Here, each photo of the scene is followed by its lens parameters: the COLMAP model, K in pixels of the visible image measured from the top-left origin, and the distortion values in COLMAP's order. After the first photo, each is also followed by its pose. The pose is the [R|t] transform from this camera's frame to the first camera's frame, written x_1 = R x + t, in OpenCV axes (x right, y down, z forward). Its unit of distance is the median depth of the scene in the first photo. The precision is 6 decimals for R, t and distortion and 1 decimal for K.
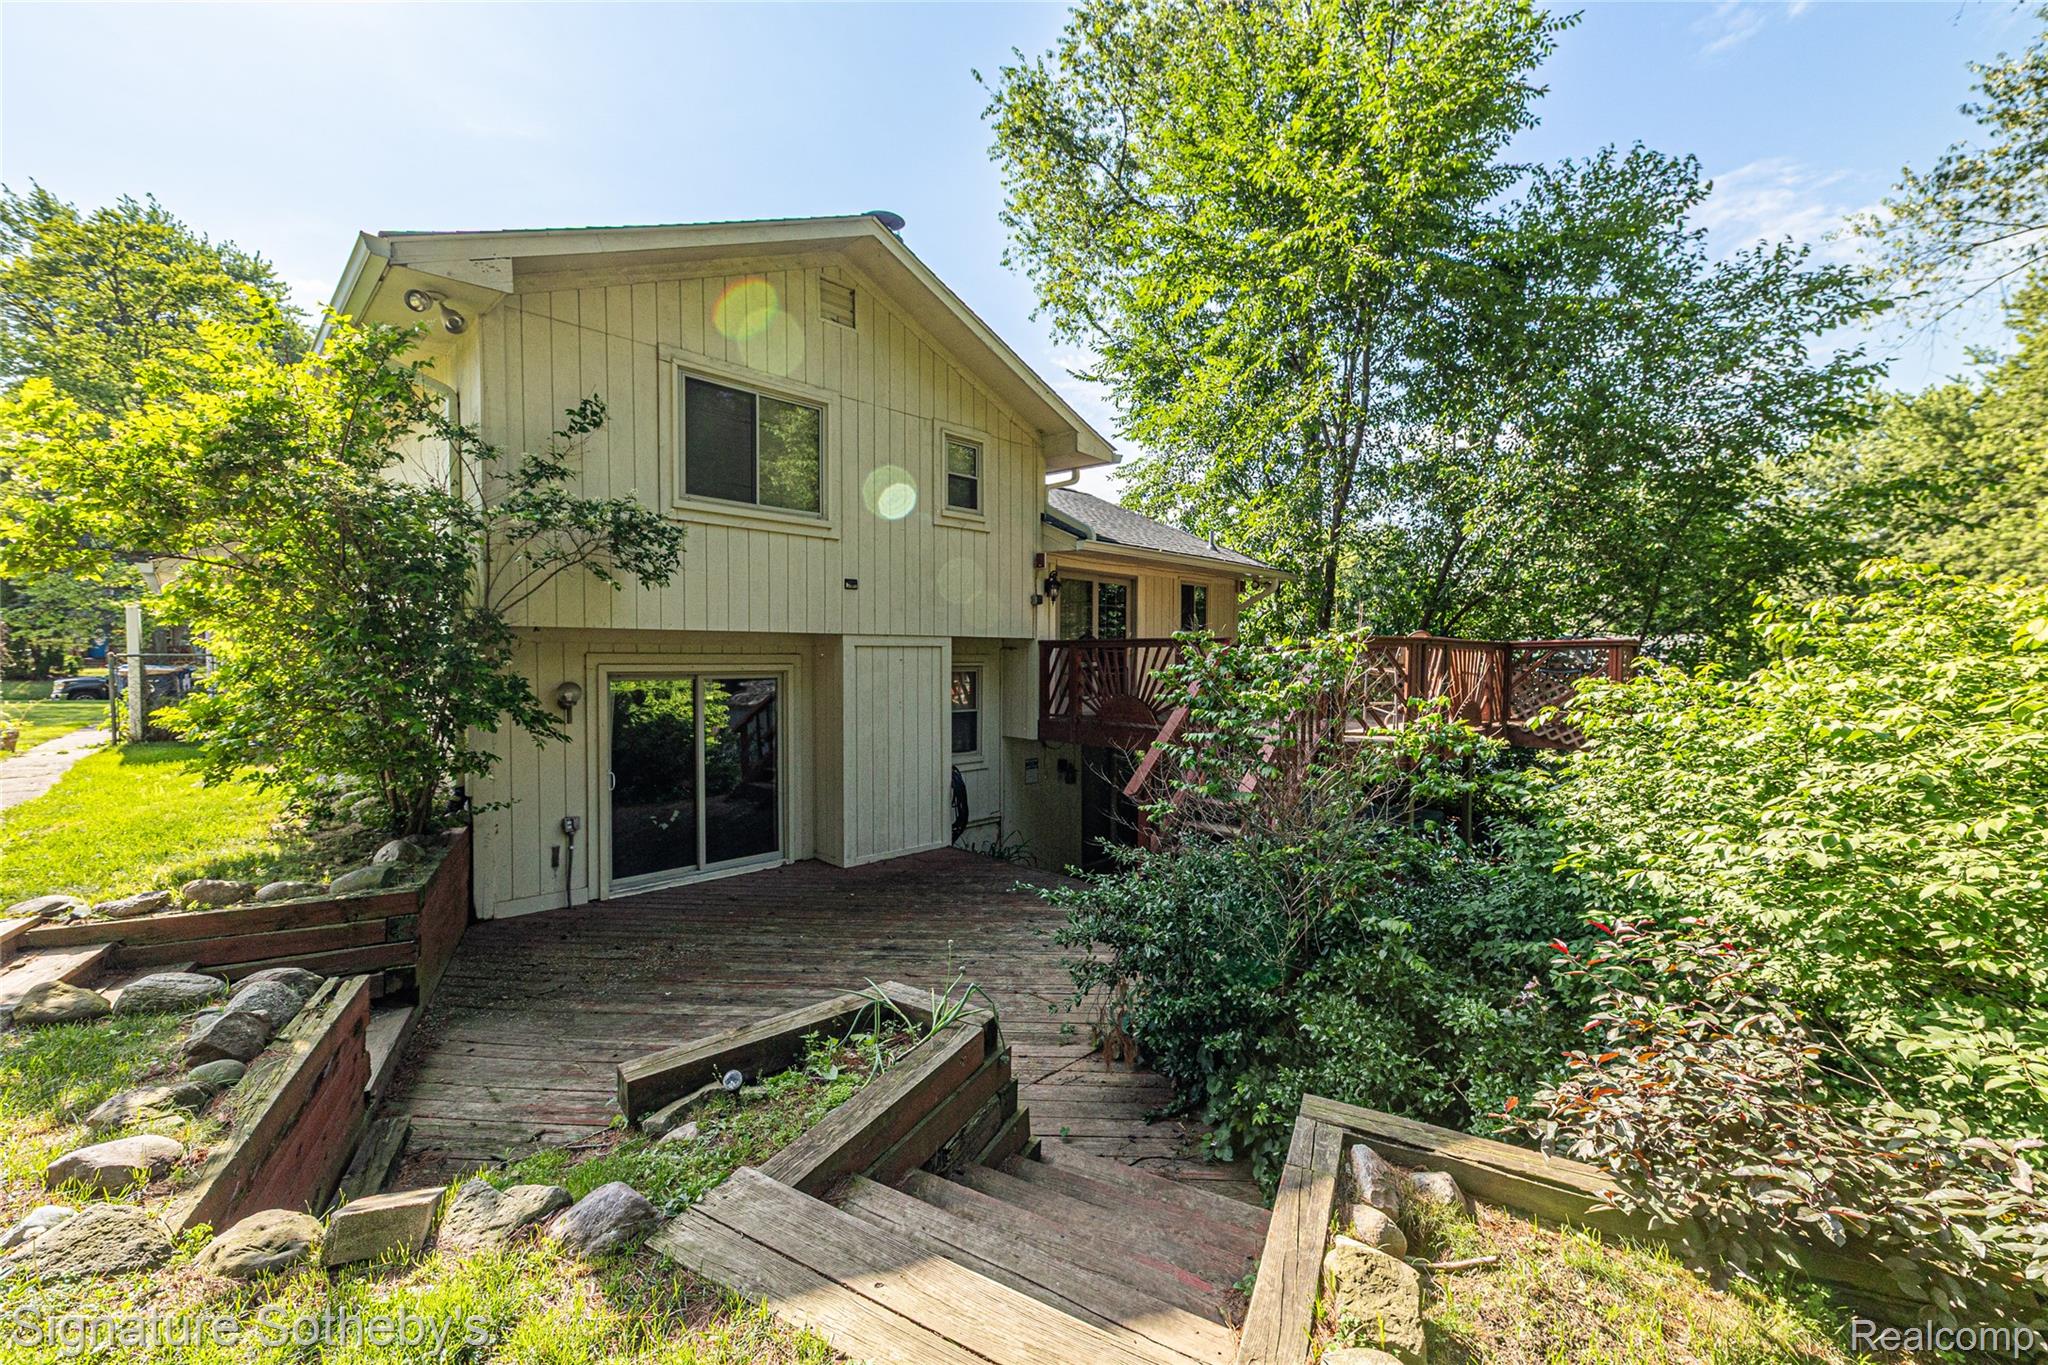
lens RADIAL K [[839.1, 0, 1038.3], [0, 839.1, 690.0], [0, 0, 1]] dist [0.008515, -0.000103]
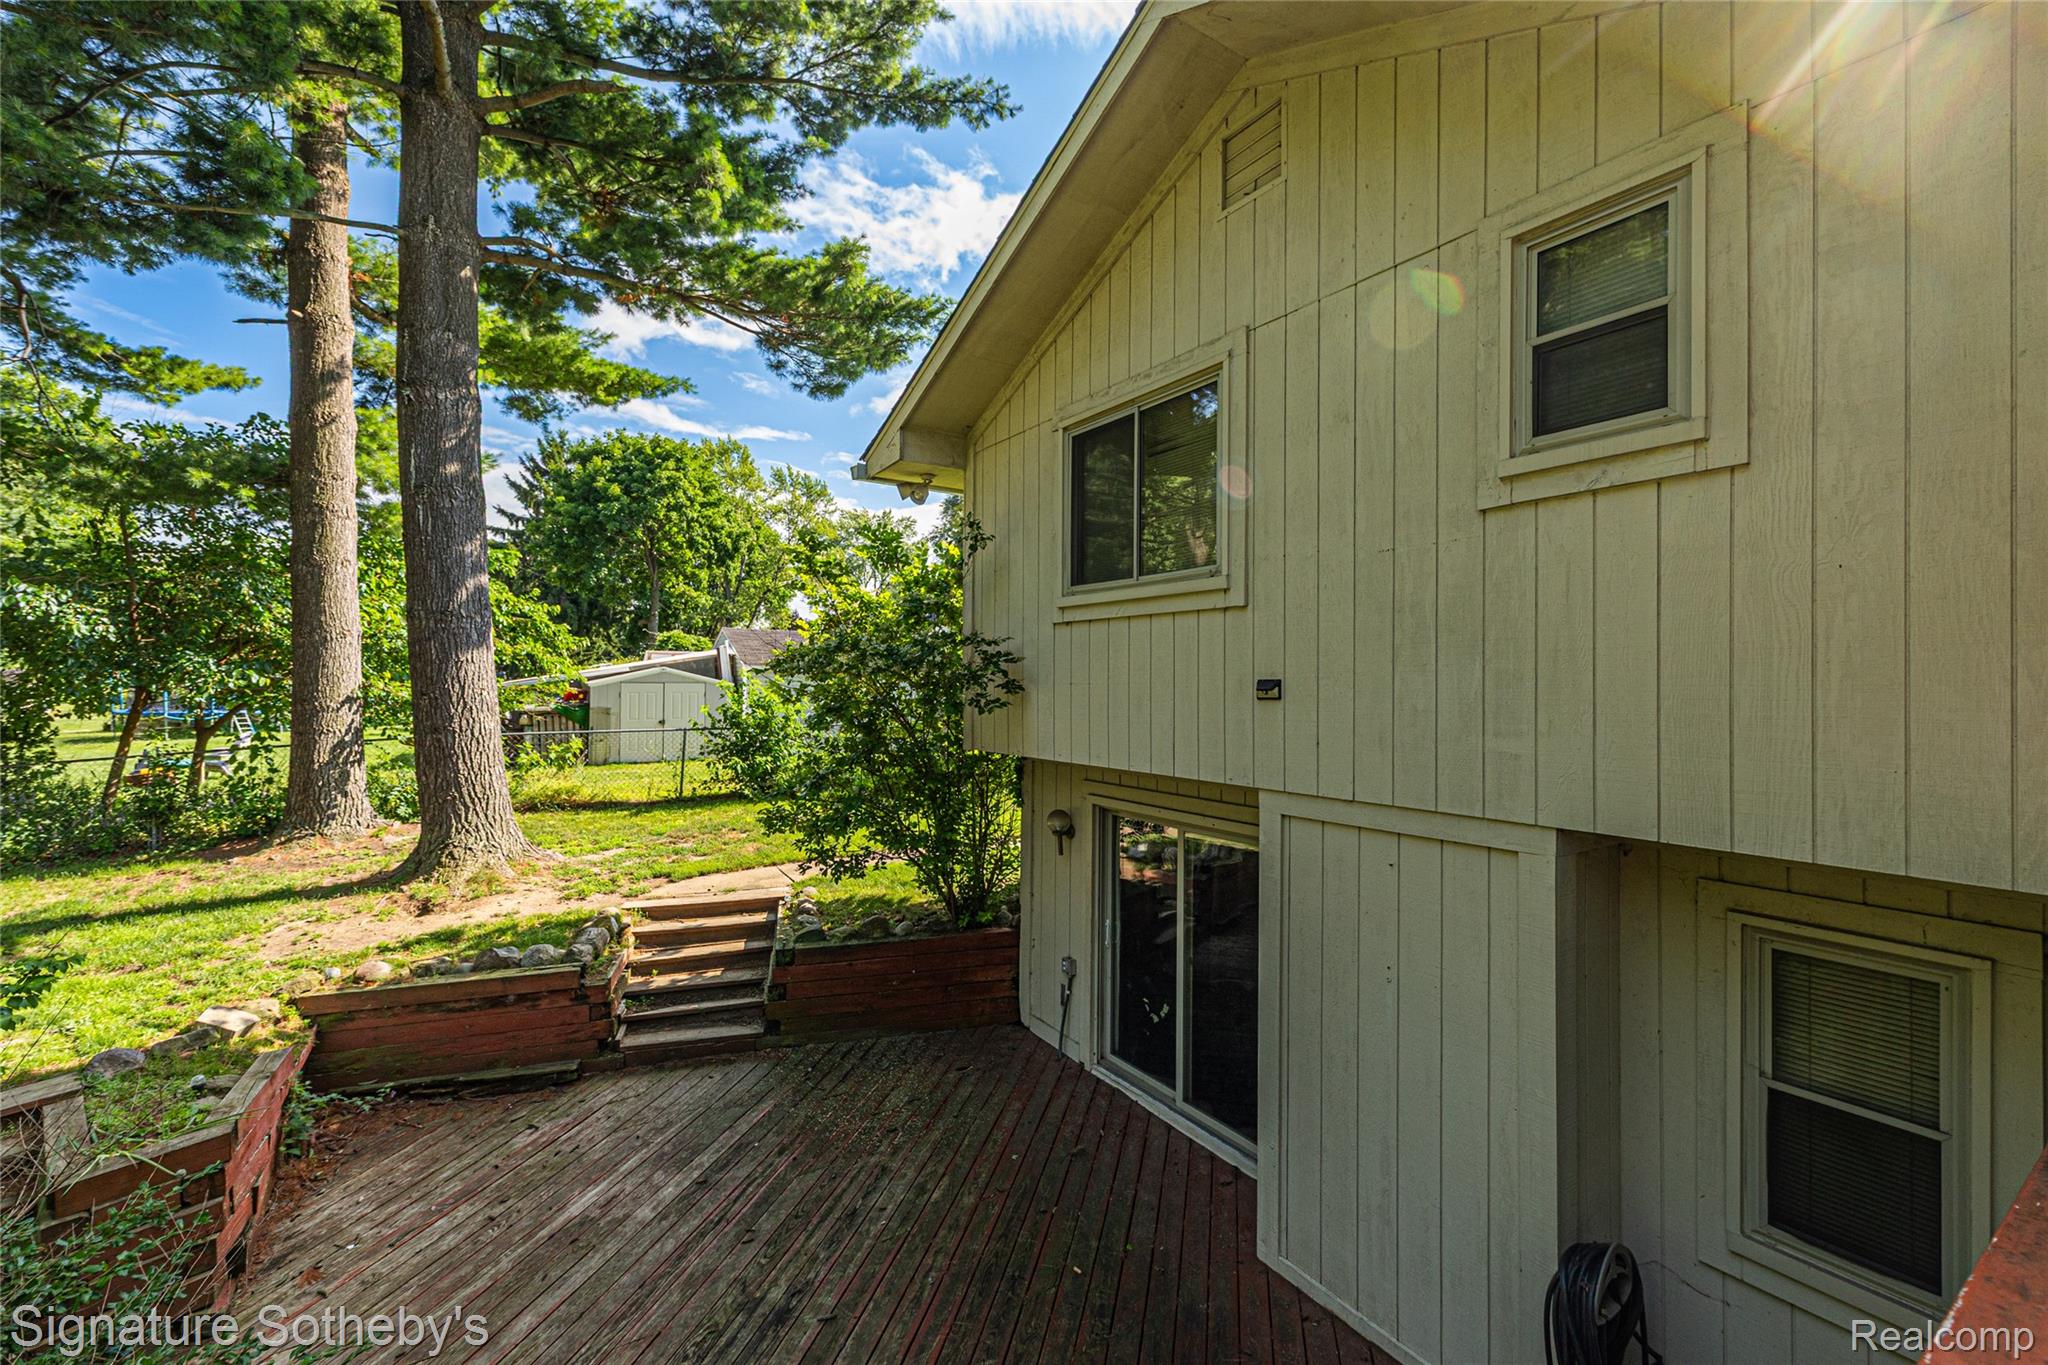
lens RADIAL K [[839.1, 0, 1038.3], [0, 839.1, 690.0], [0, 0, 1]] dist [0.008515, -0.000103]
pose [[-0.210365, -0.001445, -0.977622, 0.297954], [-0.050143, 0.998699, 0.009313, -0.127229], [0.976336, 0.050980, -0.210164, 0.997814]]
